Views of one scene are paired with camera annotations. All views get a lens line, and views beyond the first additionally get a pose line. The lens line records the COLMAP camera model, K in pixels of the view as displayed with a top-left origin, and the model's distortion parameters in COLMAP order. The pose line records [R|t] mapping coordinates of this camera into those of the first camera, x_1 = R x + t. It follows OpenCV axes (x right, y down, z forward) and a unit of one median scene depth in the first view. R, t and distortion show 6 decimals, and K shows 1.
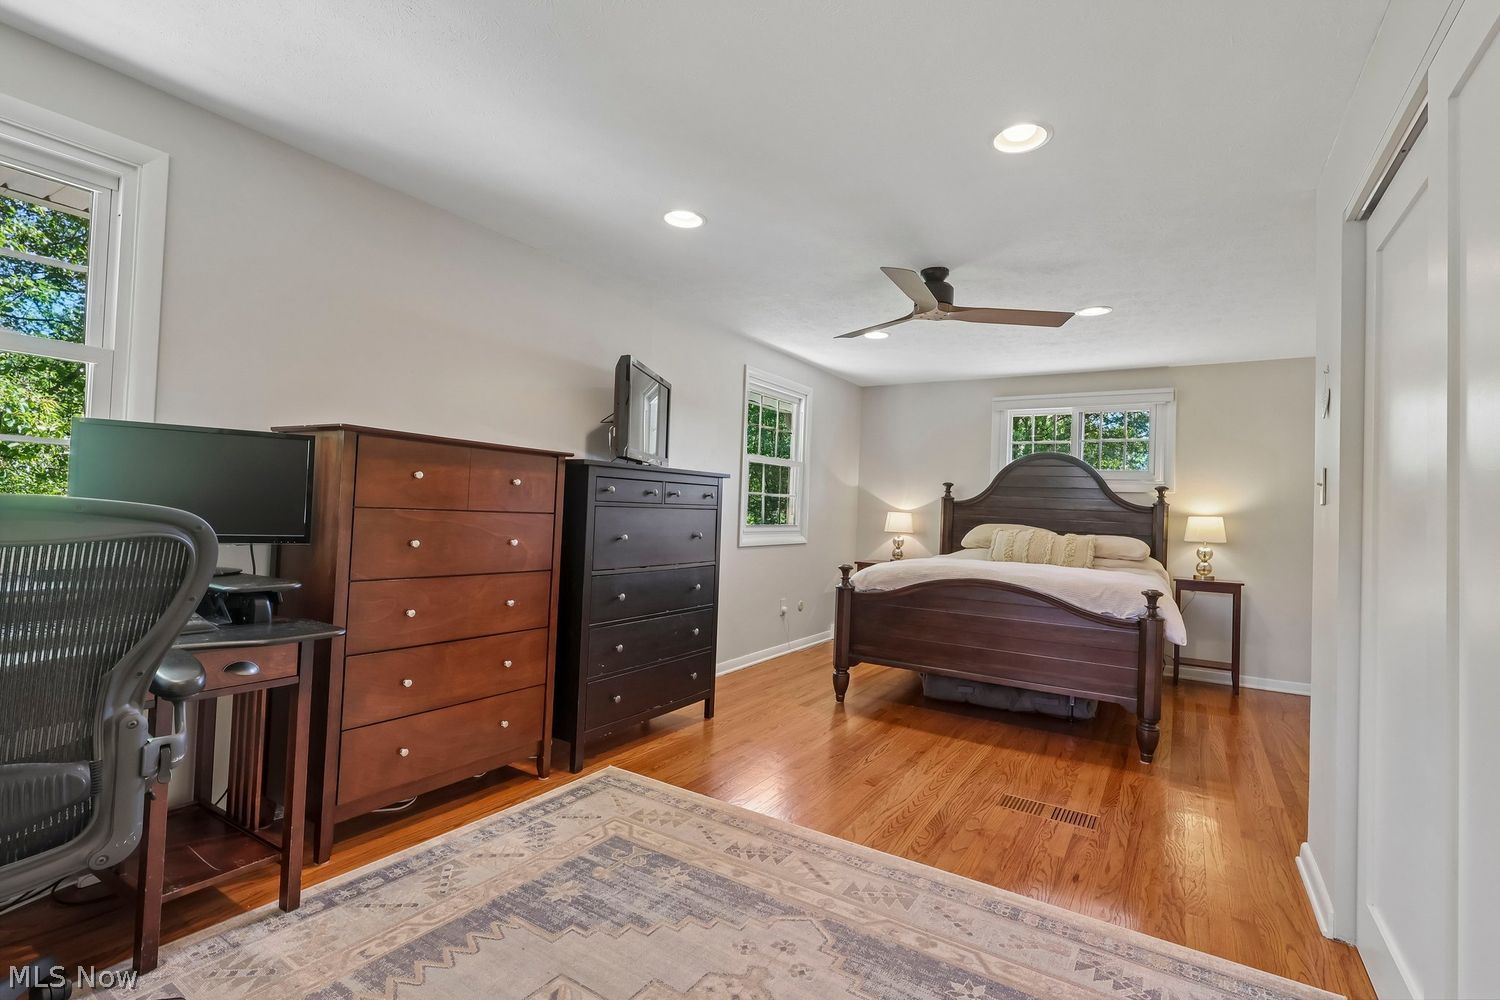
lens RADIAL K [[690.3, 0, 745.2], [0, 690.3, 497.2], [0, 0, 1]] dist [-0.006275, 0.000588]
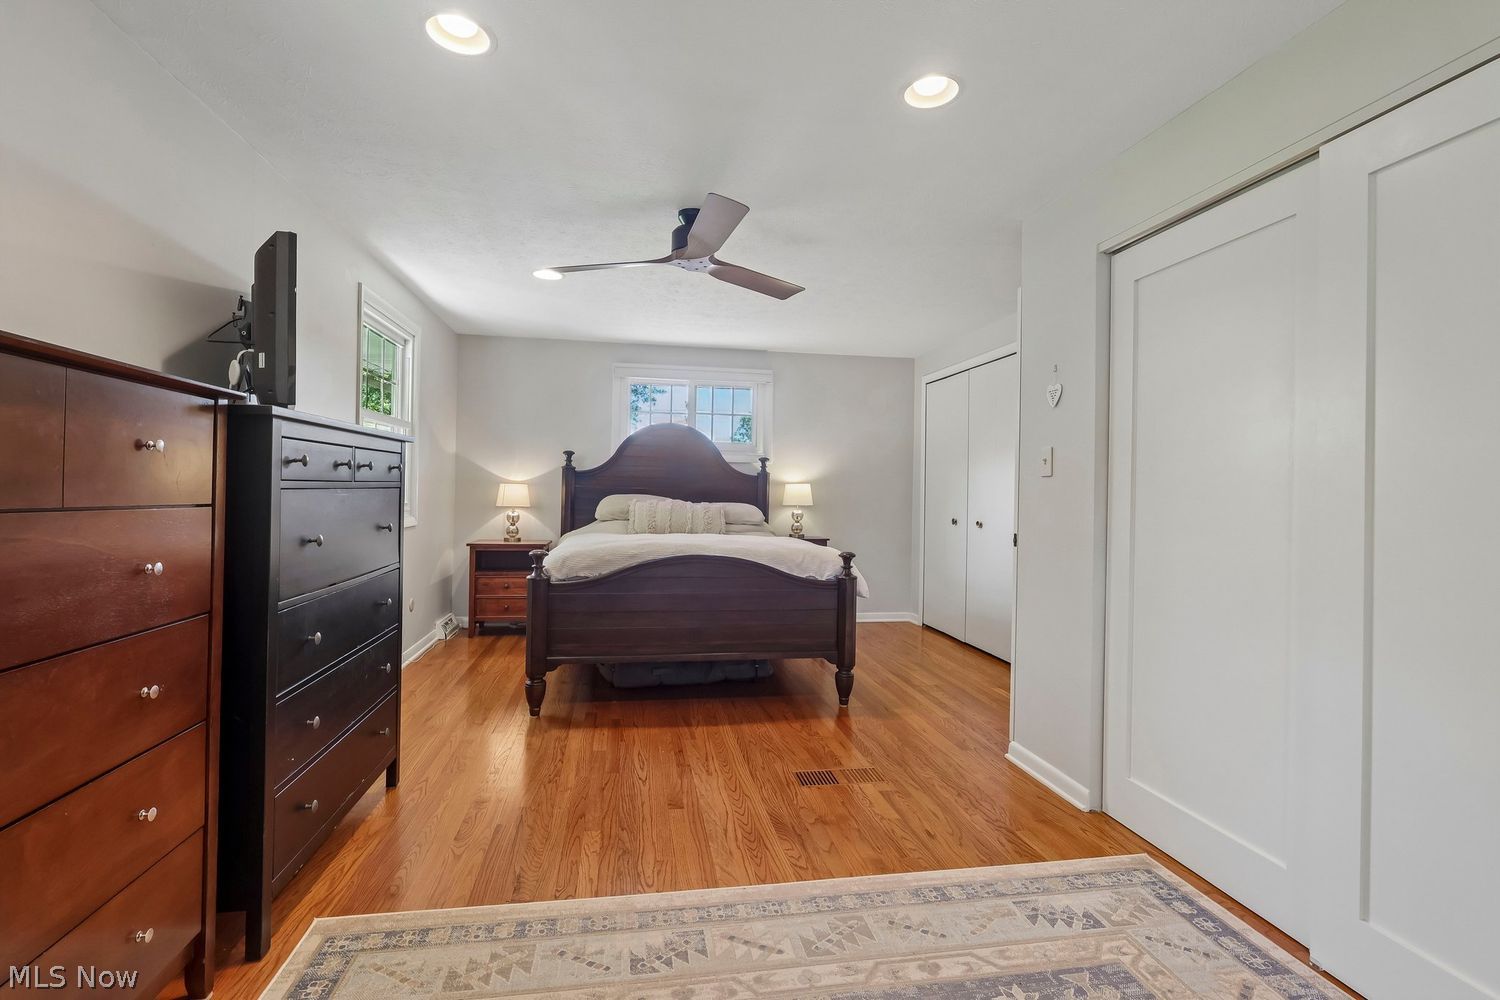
lens RADIAL K [[690.3, 0, 745.2], [0, 690.3, 497.2], [0, 0, 1]] dist [-0.006275, 0.000588]
pose [[0.740360, -0.030247, 0.671530, -0.278943], [-0.002192, 0.998873, 0.047408, -0.006478], [-0.672207, -0.036571, 0.739460, 0.286691]]
